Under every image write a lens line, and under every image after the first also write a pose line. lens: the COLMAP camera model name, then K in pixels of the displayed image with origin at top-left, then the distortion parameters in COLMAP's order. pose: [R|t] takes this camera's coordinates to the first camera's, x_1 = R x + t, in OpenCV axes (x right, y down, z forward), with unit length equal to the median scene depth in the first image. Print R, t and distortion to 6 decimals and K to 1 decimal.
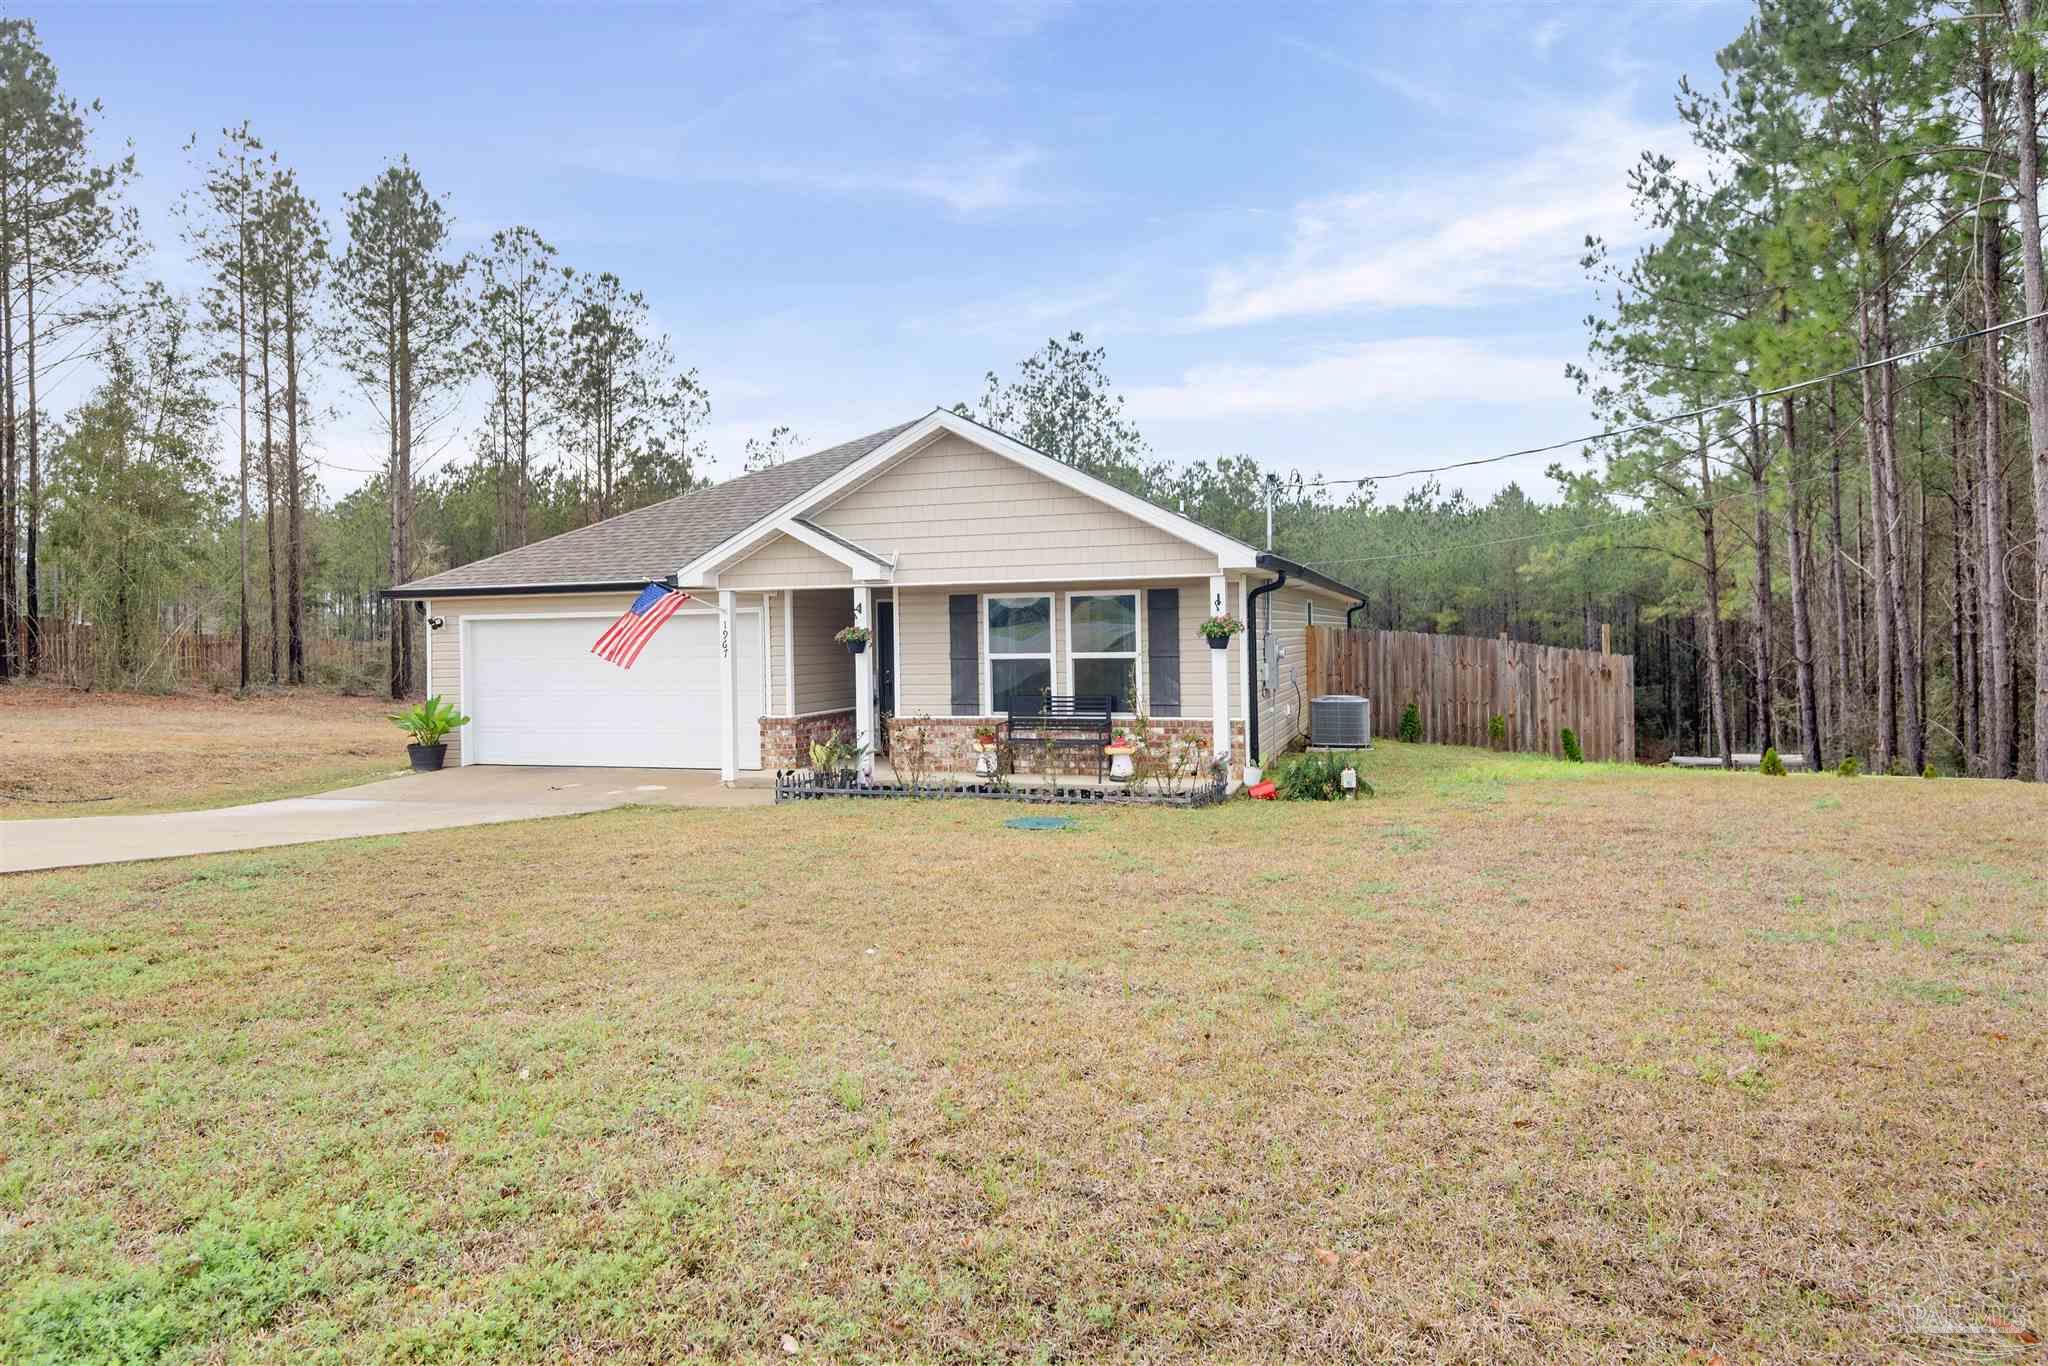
lens RADIAL K [[1234.3, 0, 989.9], [0, 1234.3, 607.8], [0, 0, 1]] dist [0.059796, 0.001425]
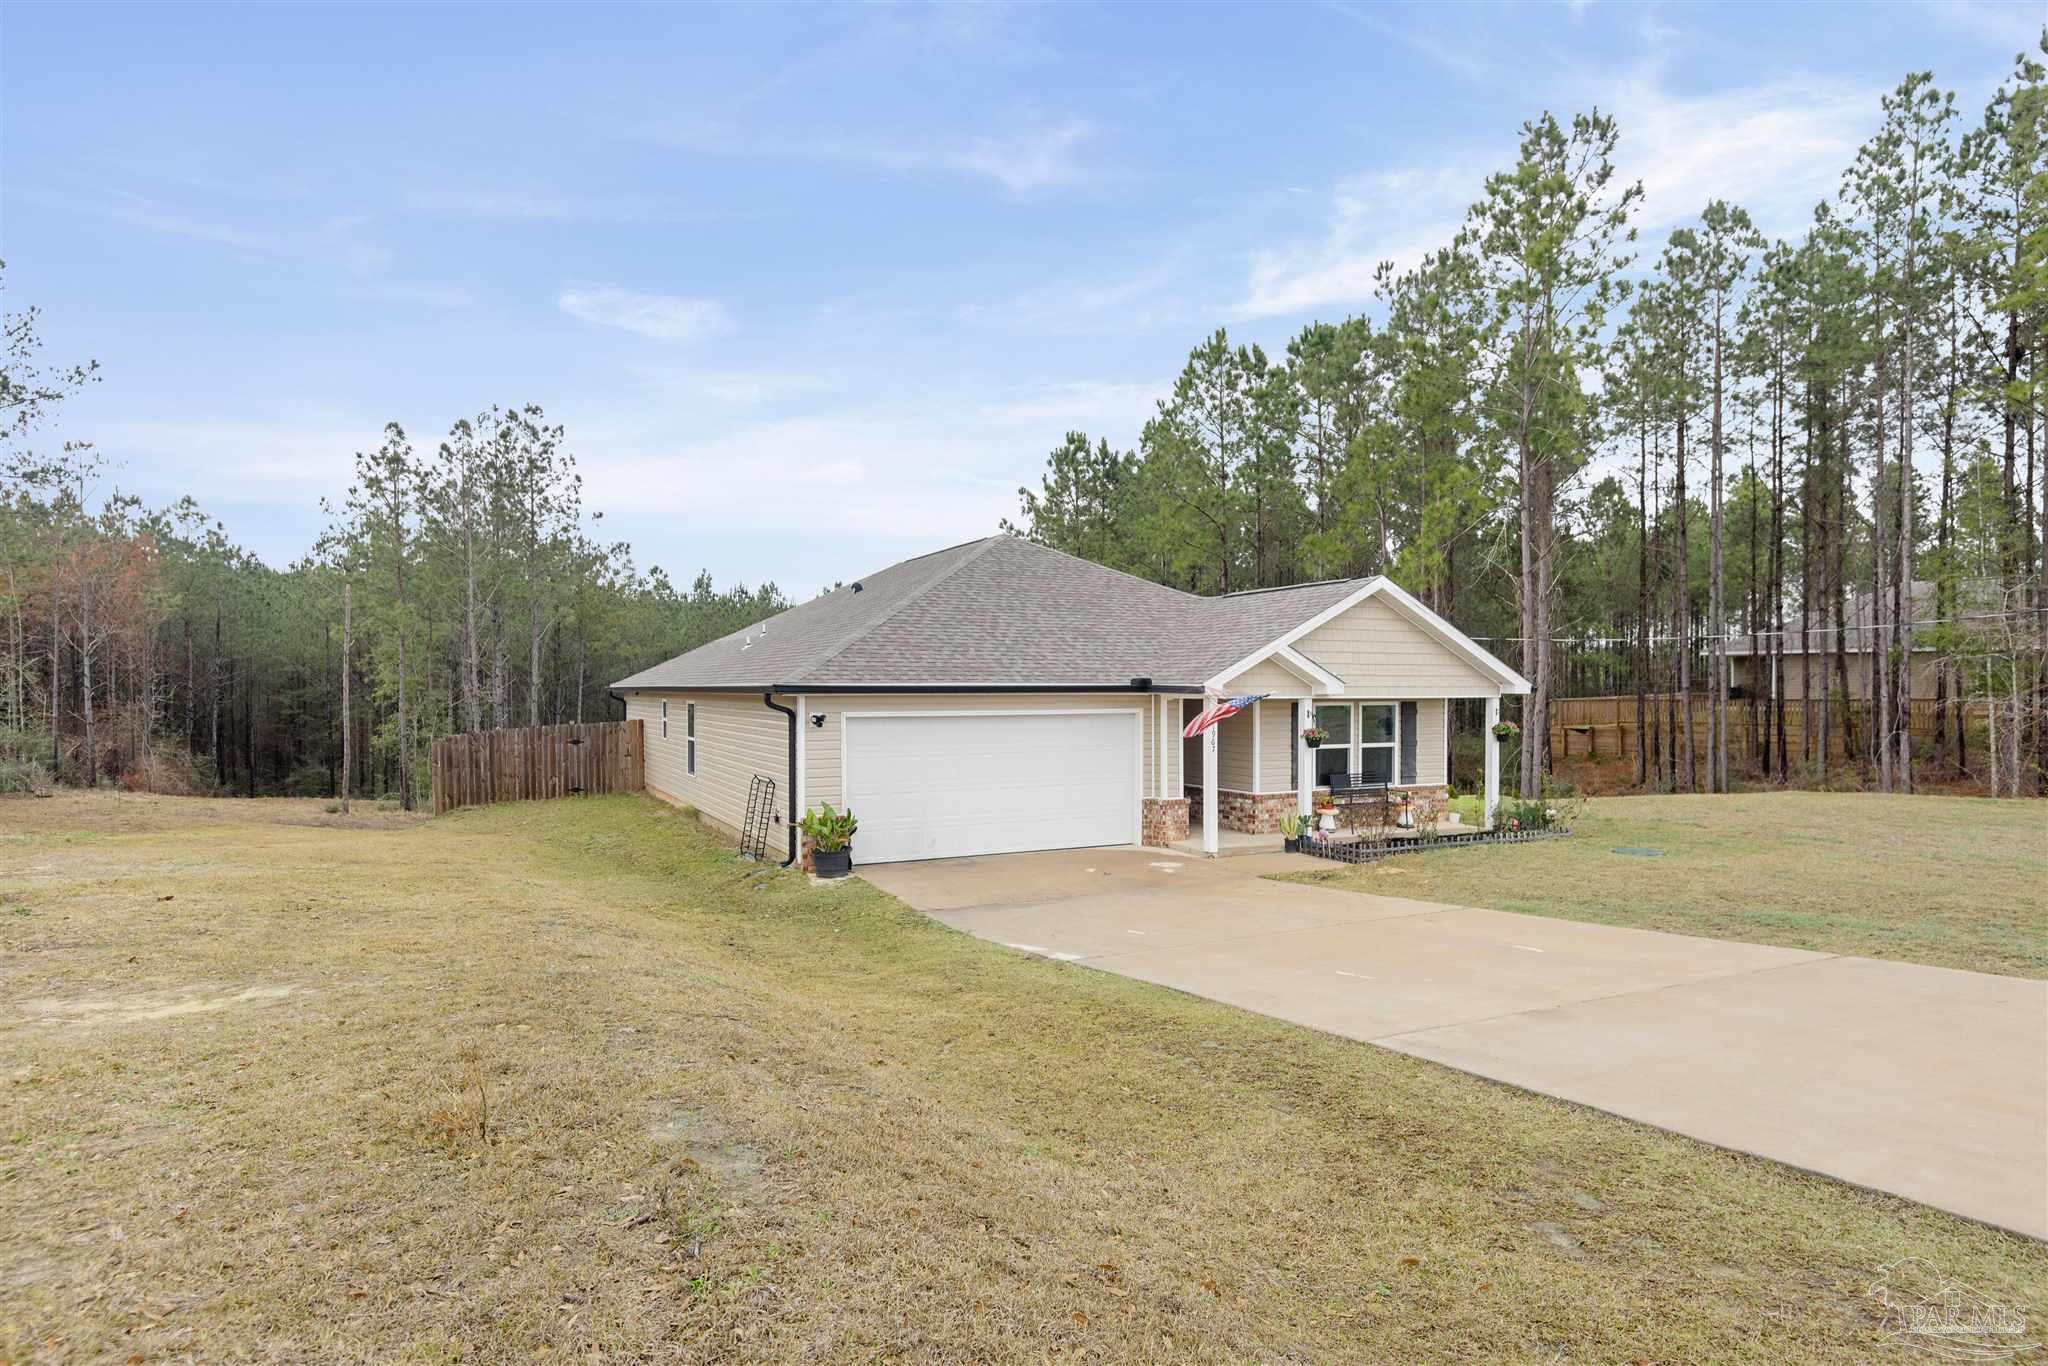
lens RADIAL K [[1105.8, 0, 1016.7], [0, 1105.8, 686.4], [0, 0, 1]] dist [0.011547, 0.002327]
pose [[0.693633, 0.018580, 0.720089, -1.137262], [-0.024367, 0.999700, -0.002323, -0.018032], [-0.719916, -0.015936, 0.693878, 0.375129]]
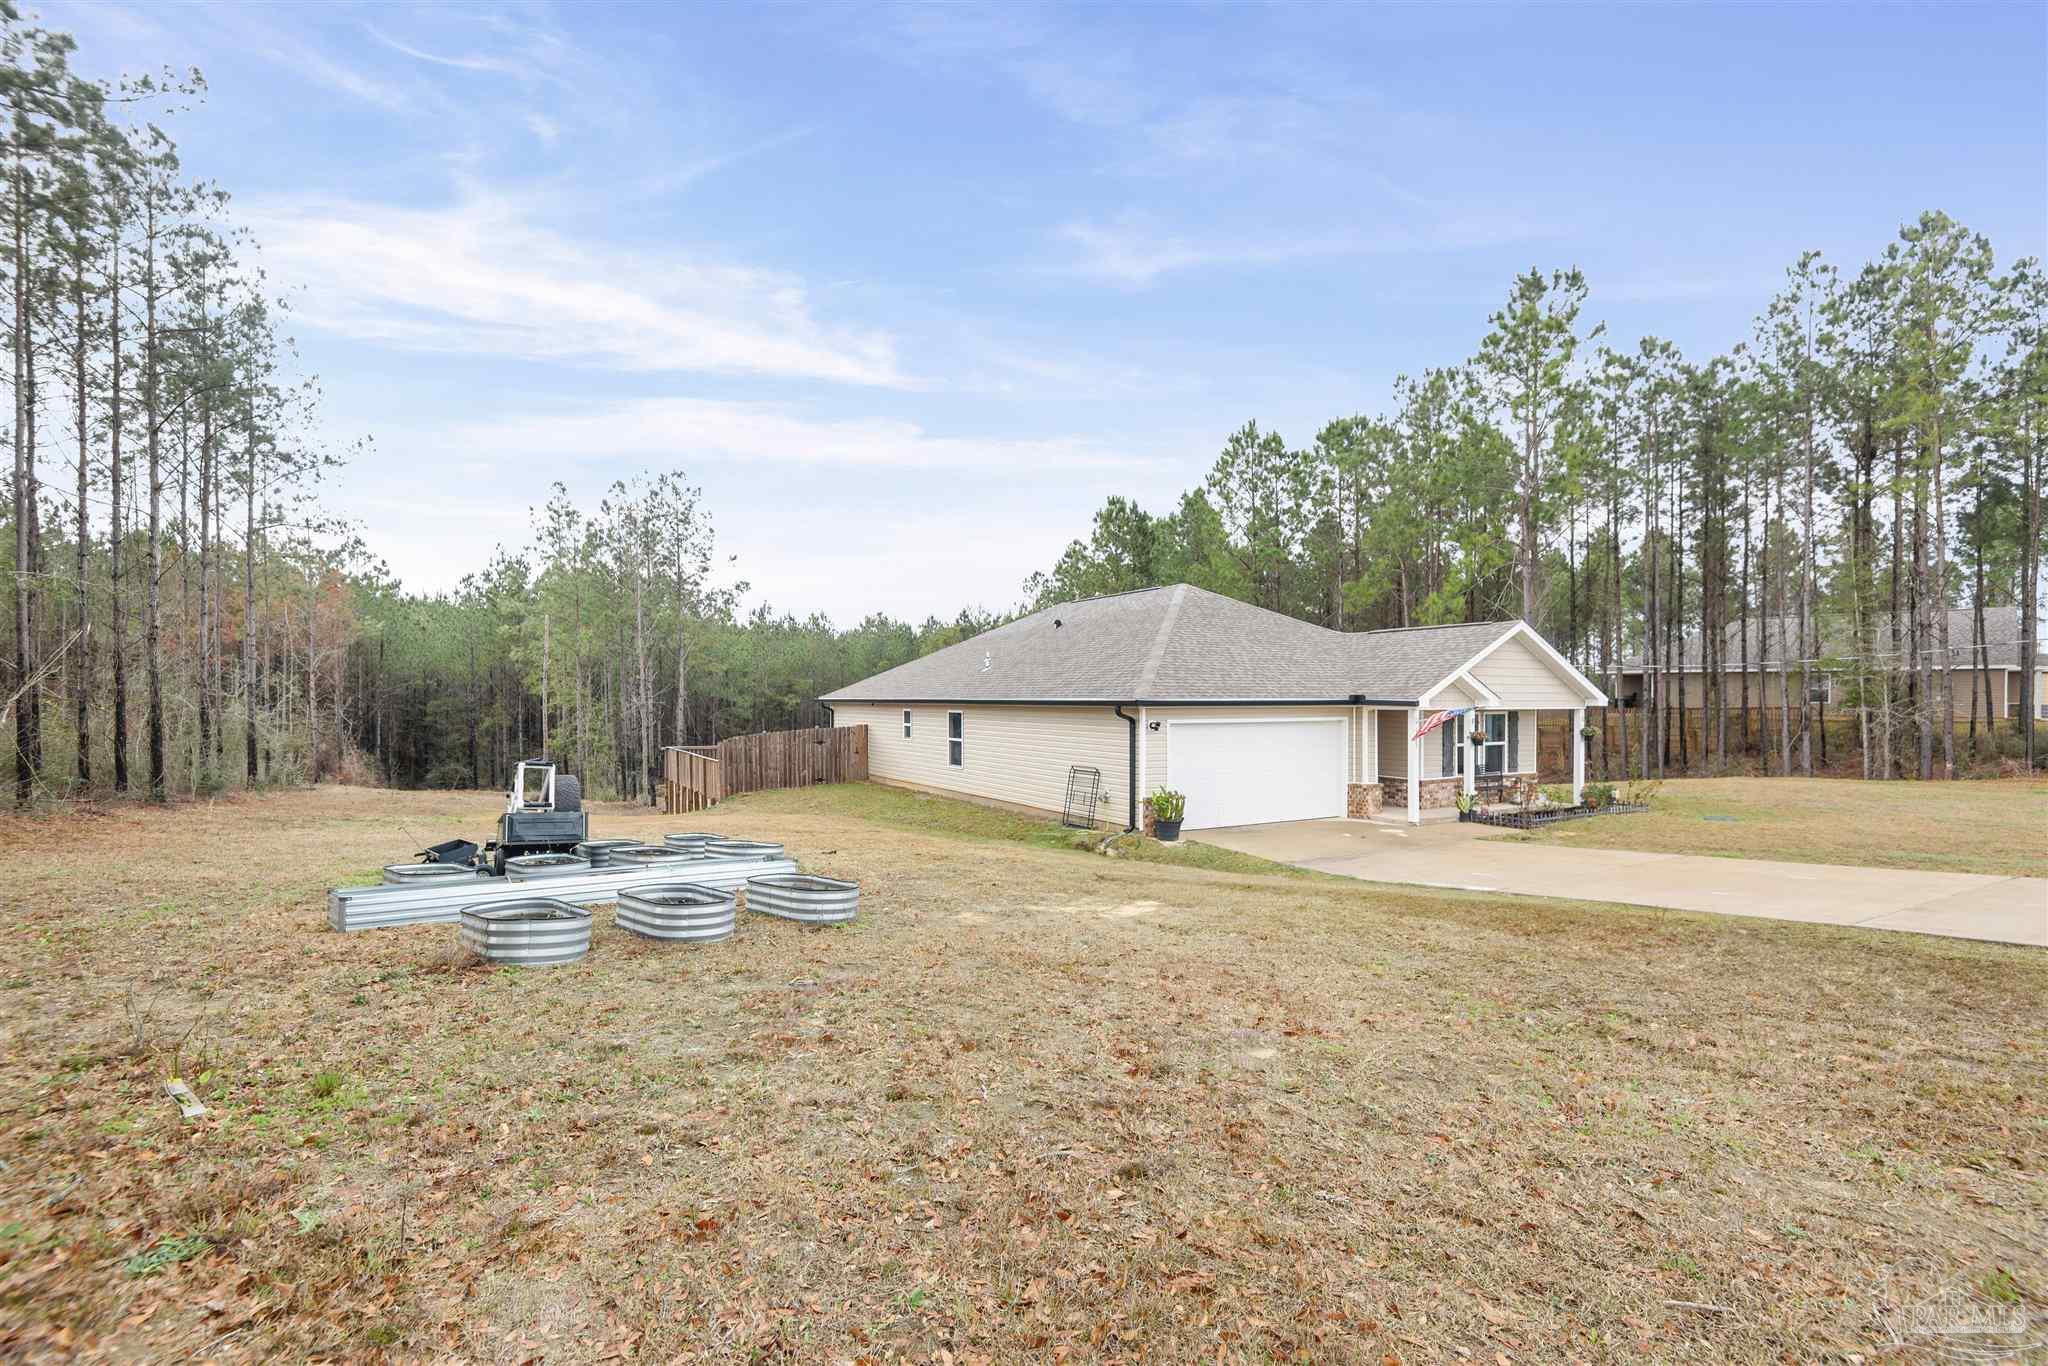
lens RADIAL K [[916.0, 0, 1012.7], [0, 916.0, 683.4], [0, 0, 1]] dist [0.010131, -0.001628]
pose [[0.654100, 0.029163, 0.755846, -1.518097], [-0.024387, 0.999550, -0.017462, -0.013856], [-0.756015, -0.007011, 0.654516, 0.592659]]
